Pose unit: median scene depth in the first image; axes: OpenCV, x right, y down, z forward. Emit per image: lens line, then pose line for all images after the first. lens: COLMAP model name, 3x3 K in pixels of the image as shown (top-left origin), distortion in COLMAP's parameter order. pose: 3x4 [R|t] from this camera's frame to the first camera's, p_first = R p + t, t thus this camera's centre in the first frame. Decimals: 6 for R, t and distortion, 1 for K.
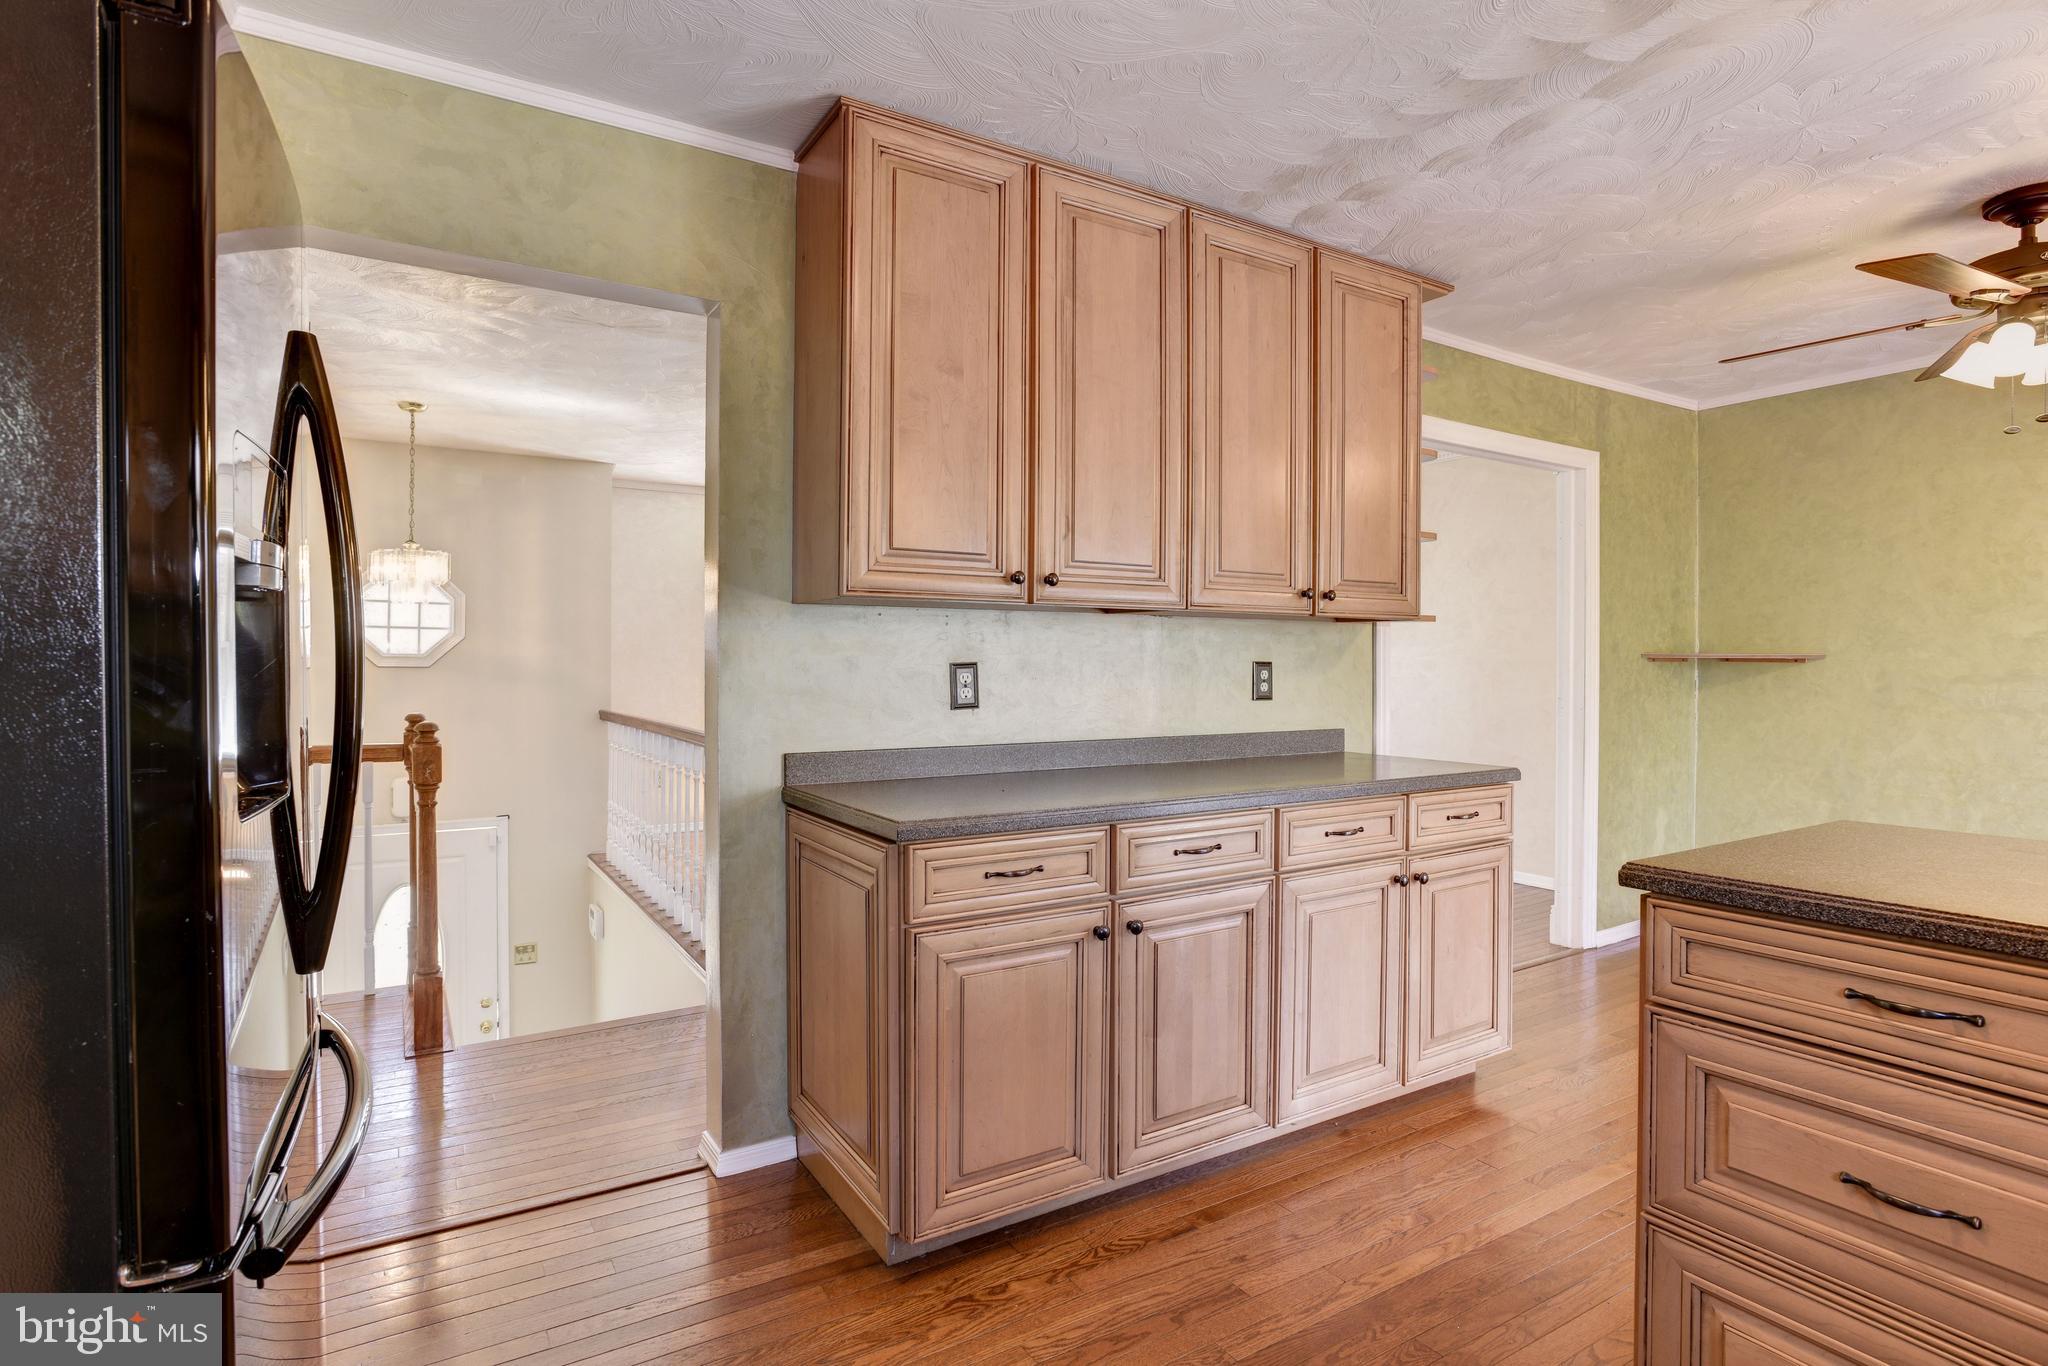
lens RADIAL K [[1004.3, 0, 1020.2], [0, 1004.3, 679.5], [0, 0, 1]] dist [-0.027338, 0.011079]
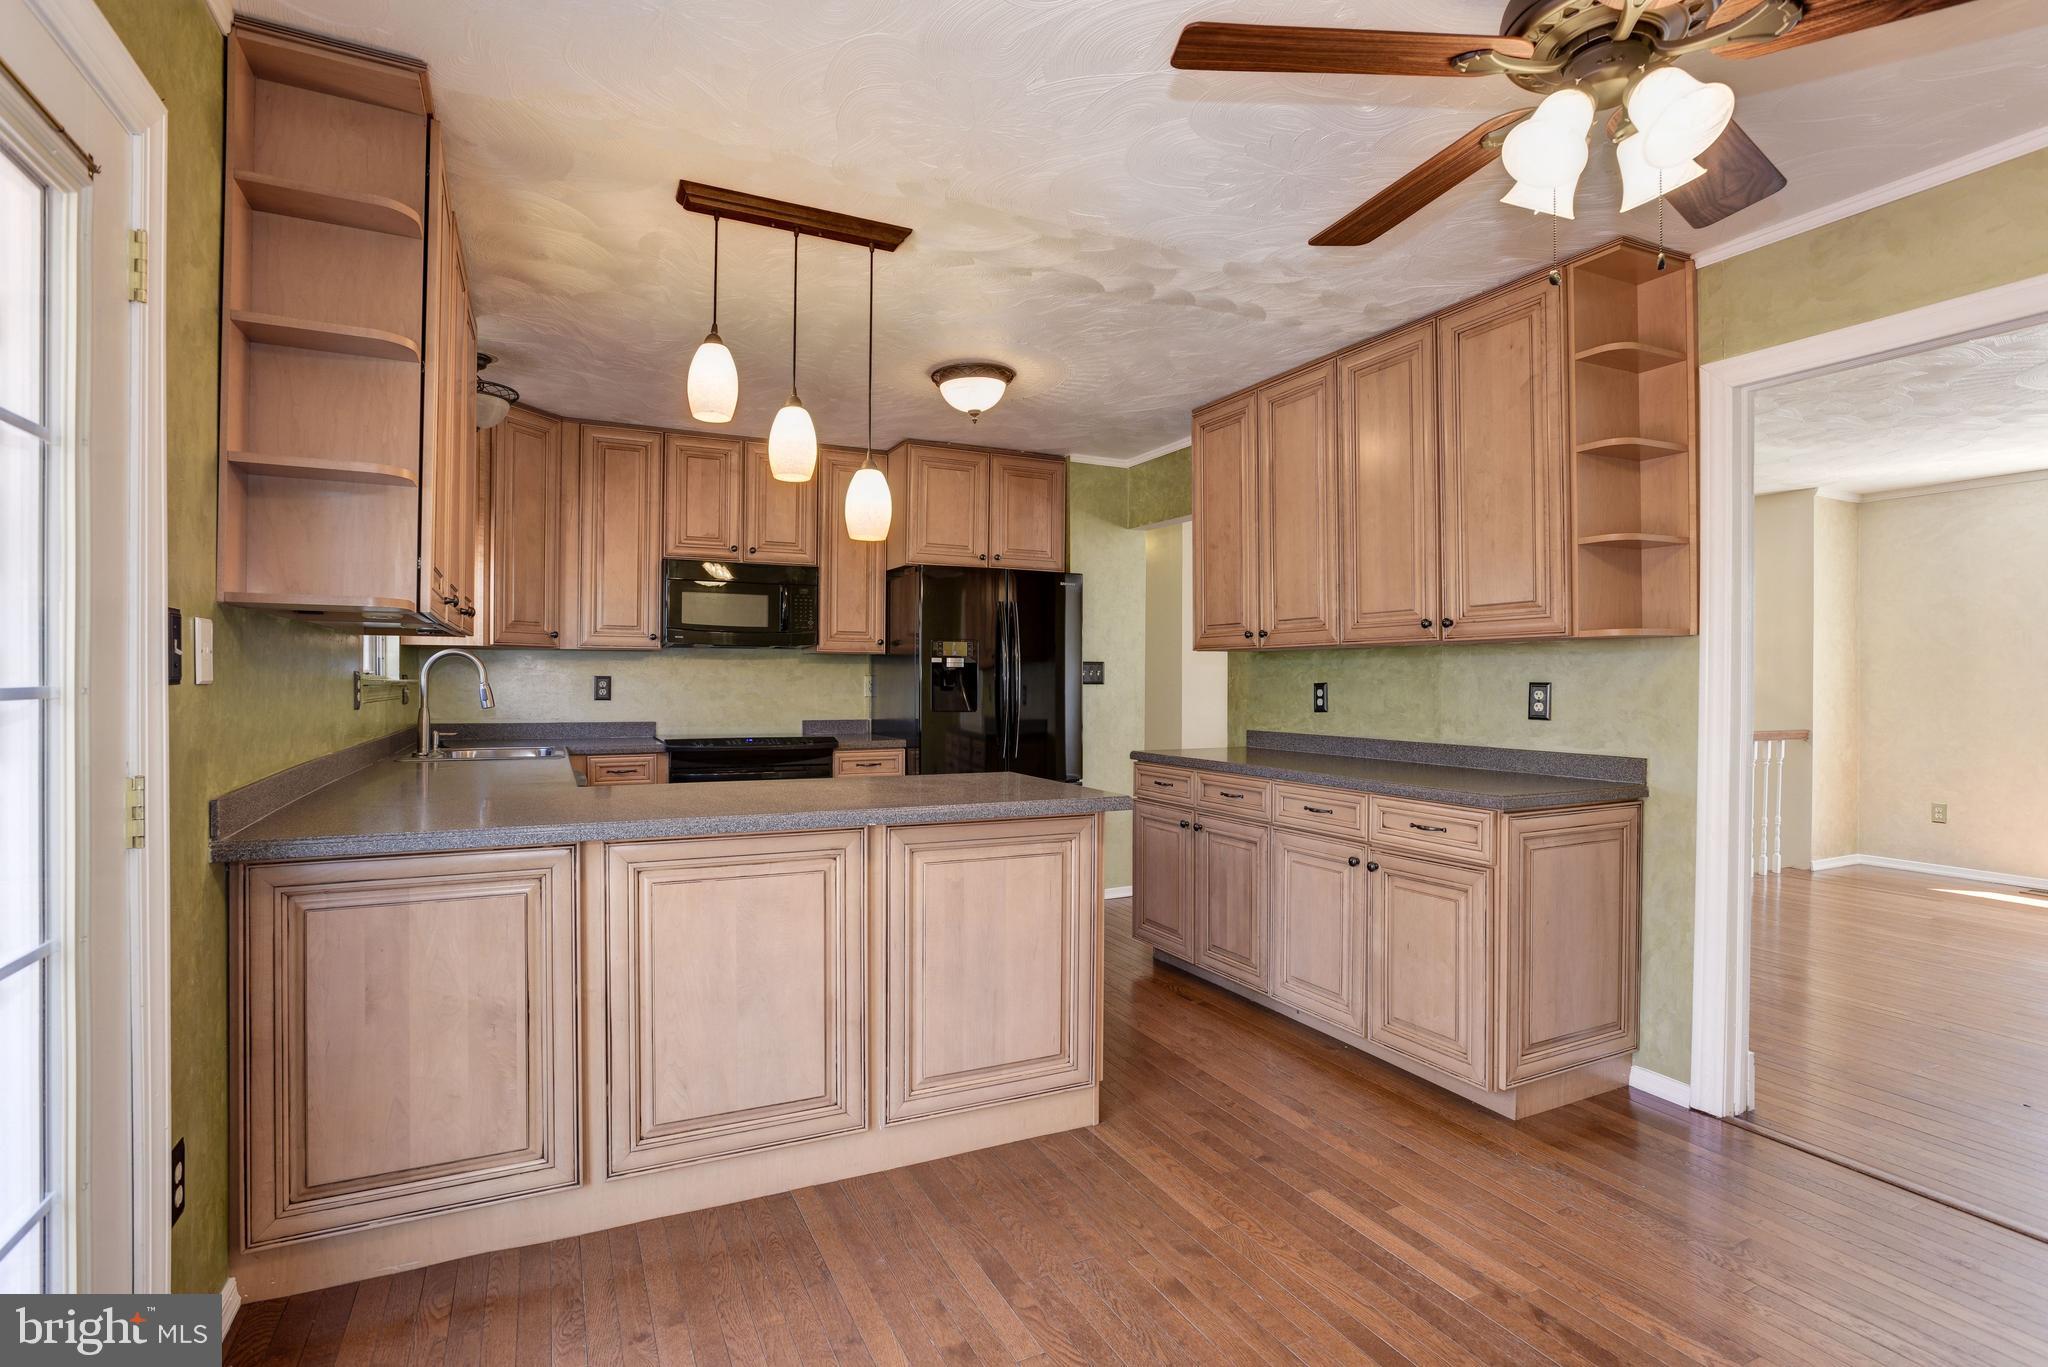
lens RADIAL K [[1004.3, 0, 1025.4], [0, 1004.3, 691.7], [0, 0, 1]] dist [-0.027338, 0.011079]
pose [[-0.103168, 0.008784, -0.994625, 1.860751], [-0.018192, 0.999777, 0.010716, -0.014405], [0.994498, 0.019200, -0.102985, 0.825330]]
